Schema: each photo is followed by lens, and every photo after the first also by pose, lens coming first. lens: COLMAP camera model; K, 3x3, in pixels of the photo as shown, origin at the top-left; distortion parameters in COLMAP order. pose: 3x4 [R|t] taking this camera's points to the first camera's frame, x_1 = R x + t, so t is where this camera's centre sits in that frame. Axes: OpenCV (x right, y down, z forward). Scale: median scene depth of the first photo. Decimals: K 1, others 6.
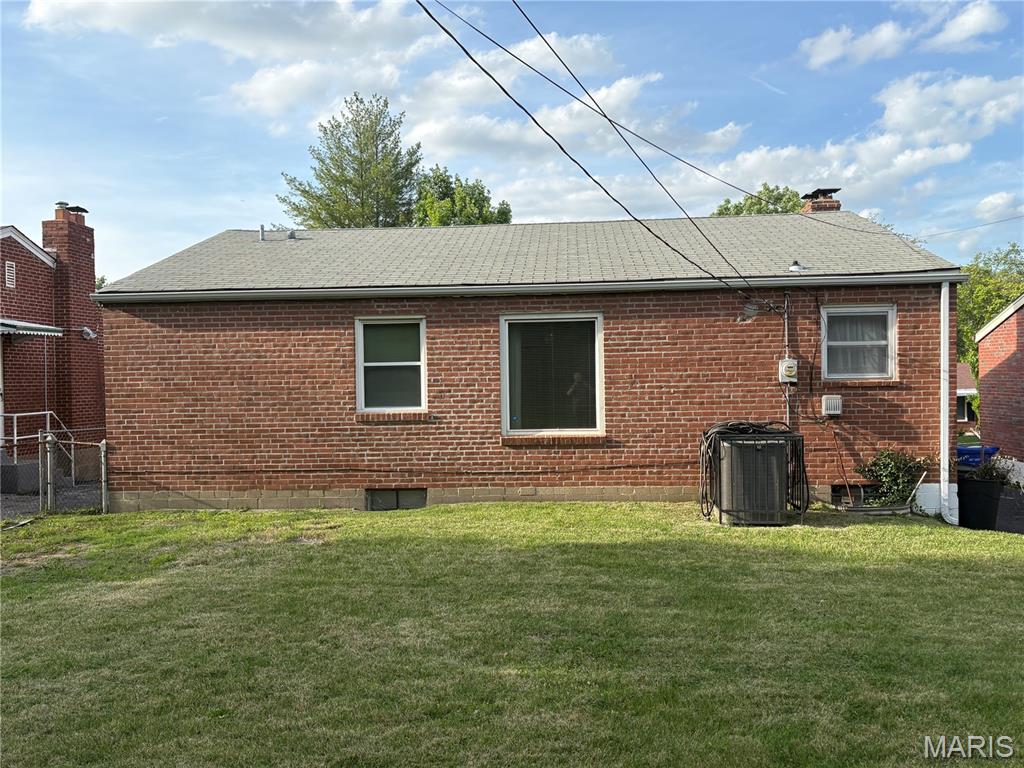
lens RADIAL K [[861.4, 0, 510.8], [0, 861.4, 383.6], [0, 0, 1]] dist [0.004281, 0.000095]
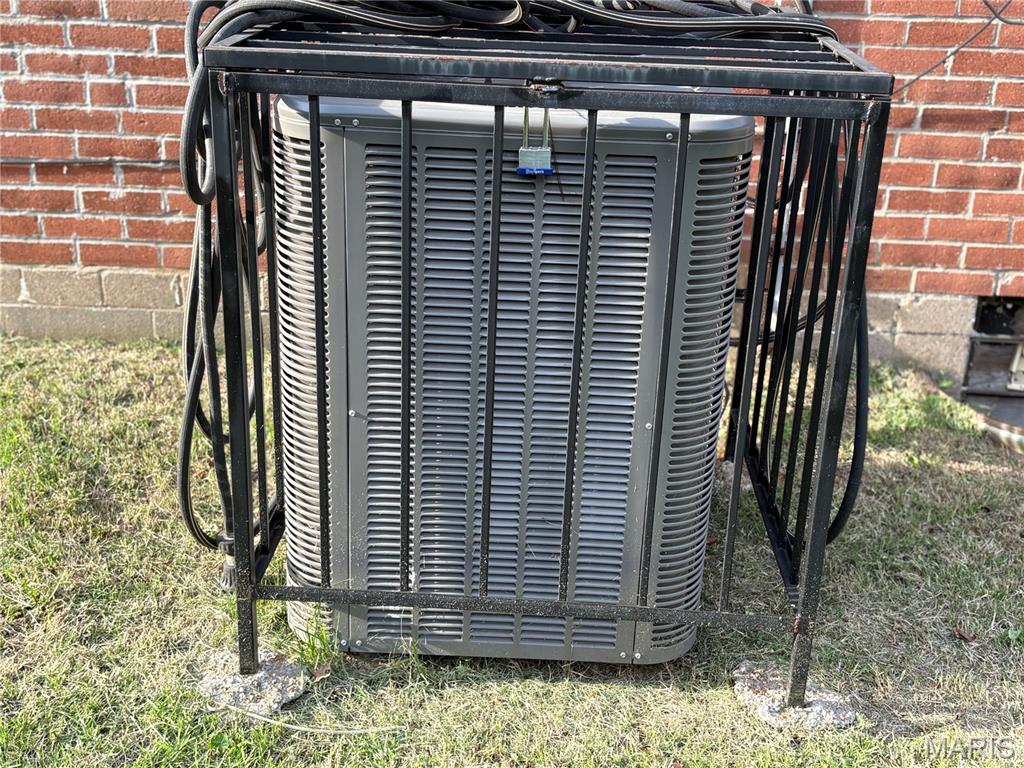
lens RADIAL K [[1269.4, 0, 512.0], [0, 1269.4, 385.4], [0, 0, 1]] dist [0.016339, 0.000000]
pose [[0.997408, 0.022823, 0.068242, 0.238290], [-0.046144, 0.930564, 0.363210, 0.032361], [-0.055214, -0.365418, 0.929205, 0.709384]]
